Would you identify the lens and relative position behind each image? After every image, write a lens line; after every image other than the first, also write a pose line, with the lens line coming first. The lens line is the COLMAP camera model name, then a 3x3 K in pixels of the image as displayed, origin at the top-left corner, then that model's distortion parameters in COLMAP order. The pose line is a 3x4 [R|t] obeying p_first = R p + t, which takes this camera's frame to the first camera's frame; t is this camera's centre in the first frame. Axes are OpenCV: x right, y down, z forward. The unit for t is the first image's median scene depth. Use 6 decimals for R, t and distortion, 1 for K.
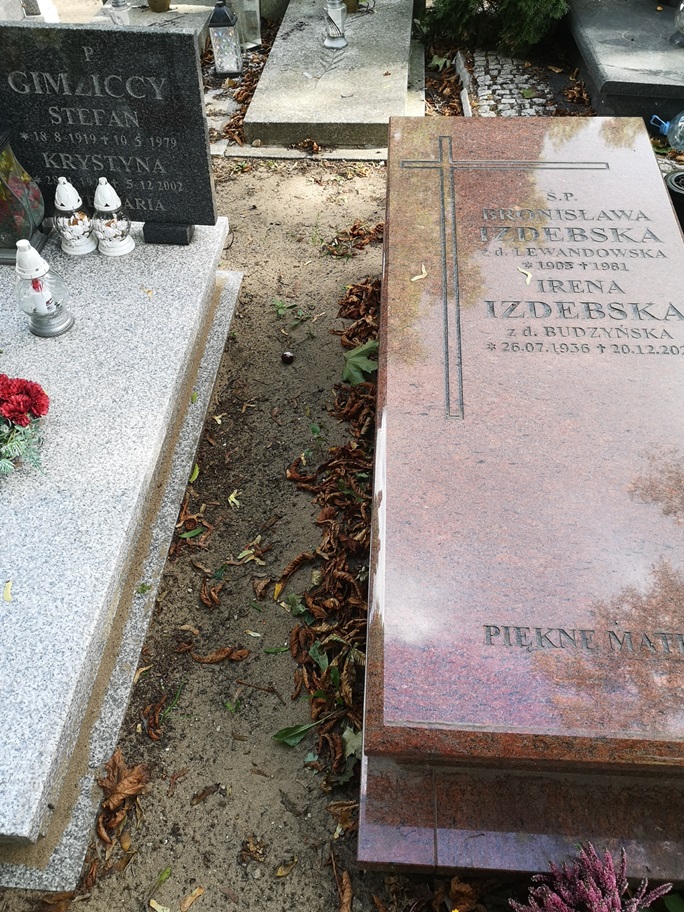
lens RADIAL K [[698.9, 0, 344.8], [0, 698.9, 431.1], [0, 0, 1]] dist [0.028995, -0.101721]
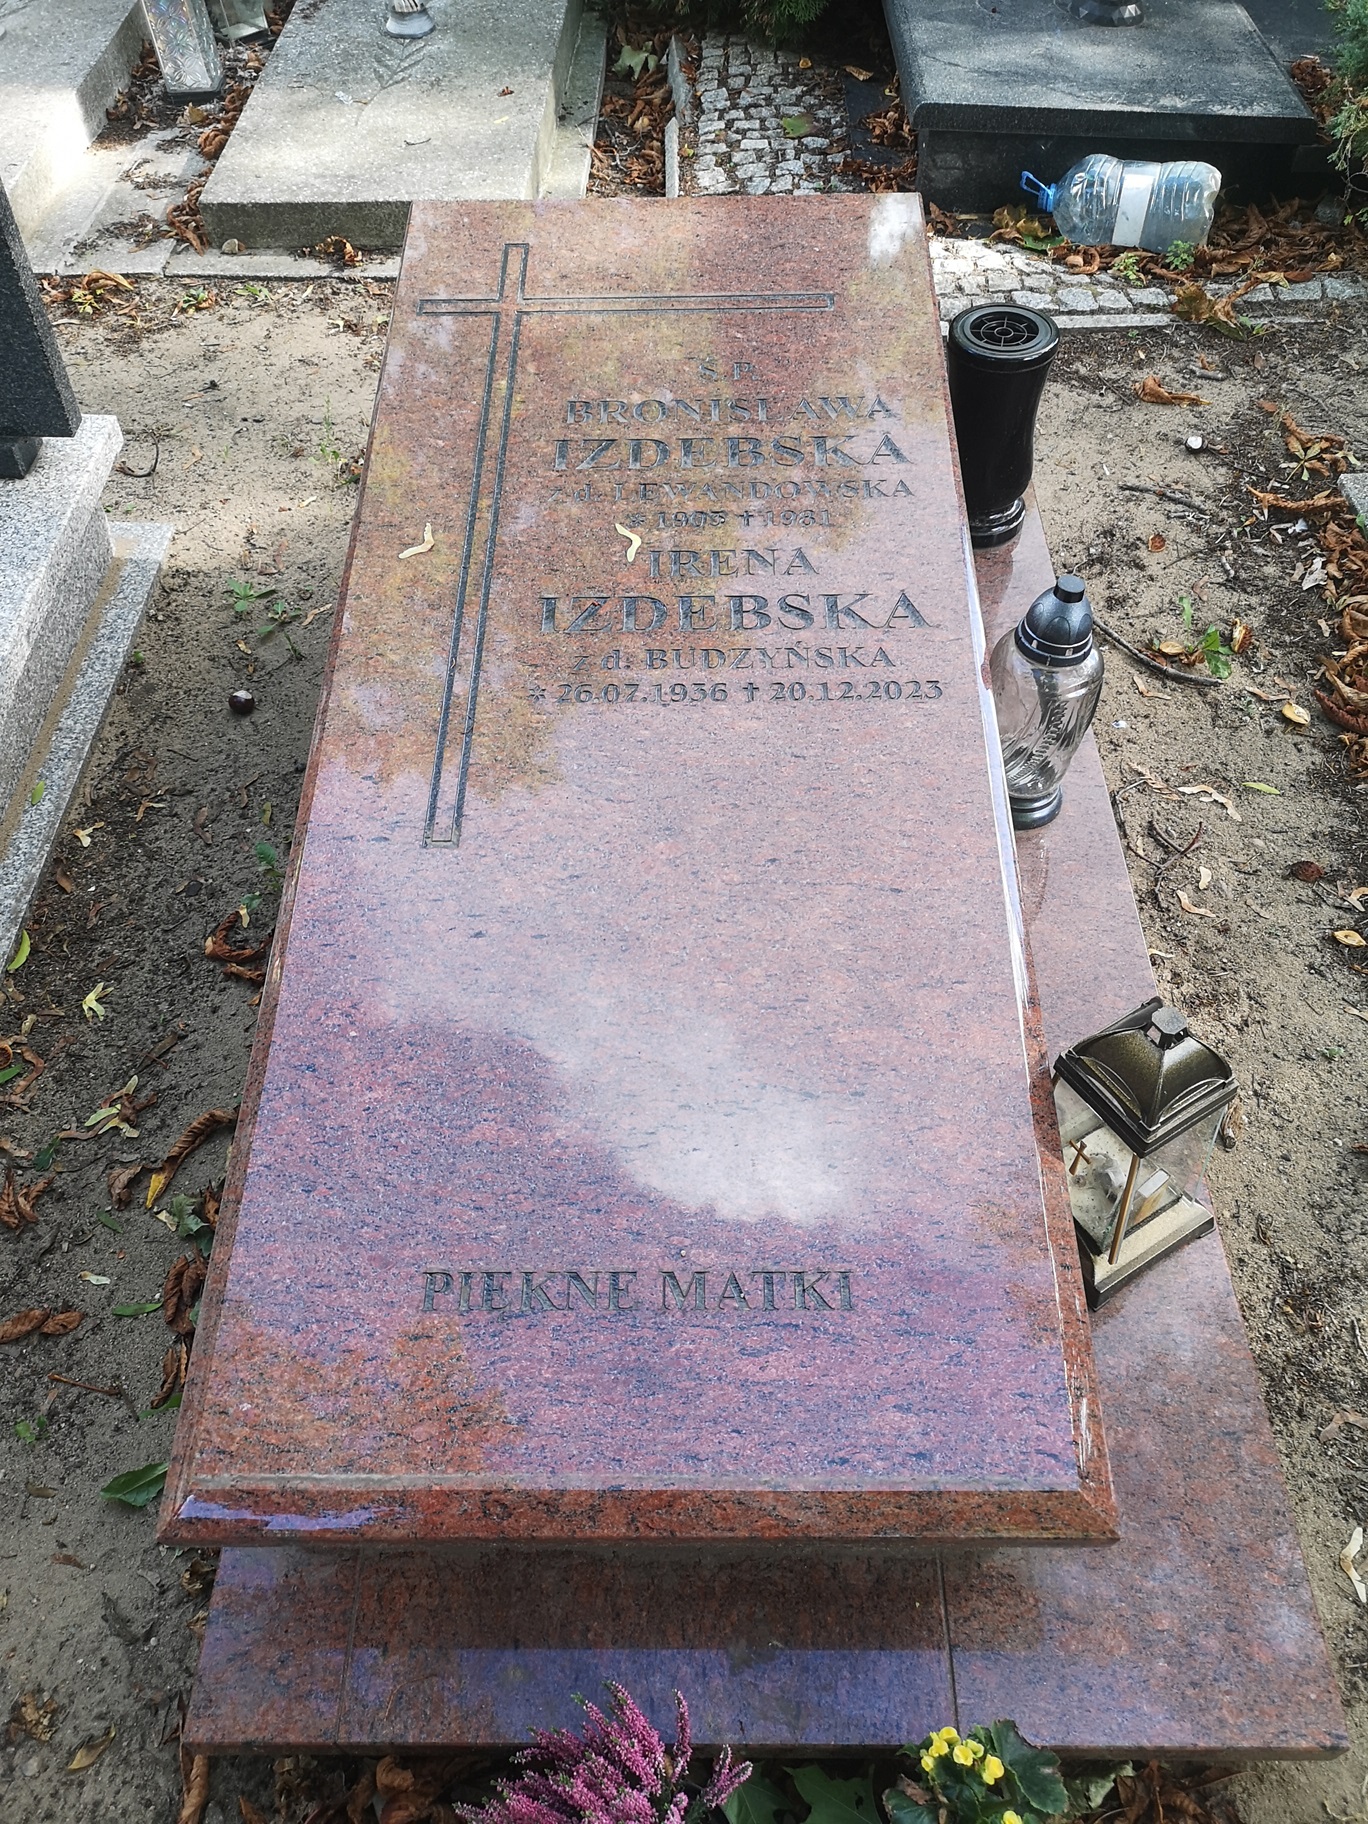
lens RADIAL K [[1371.5, 0, 679.5], [0, 1371.5, 855.7], [0, 0, 1]] dist [0.029096, -0.043093]
pose [[0.998454, -0.038940, 0.039670, 0.233096], [0.036773, 0.997865, 0.053966, -0.047190], [-0.041687, -0.052424, 0.997754, 0.006519]]
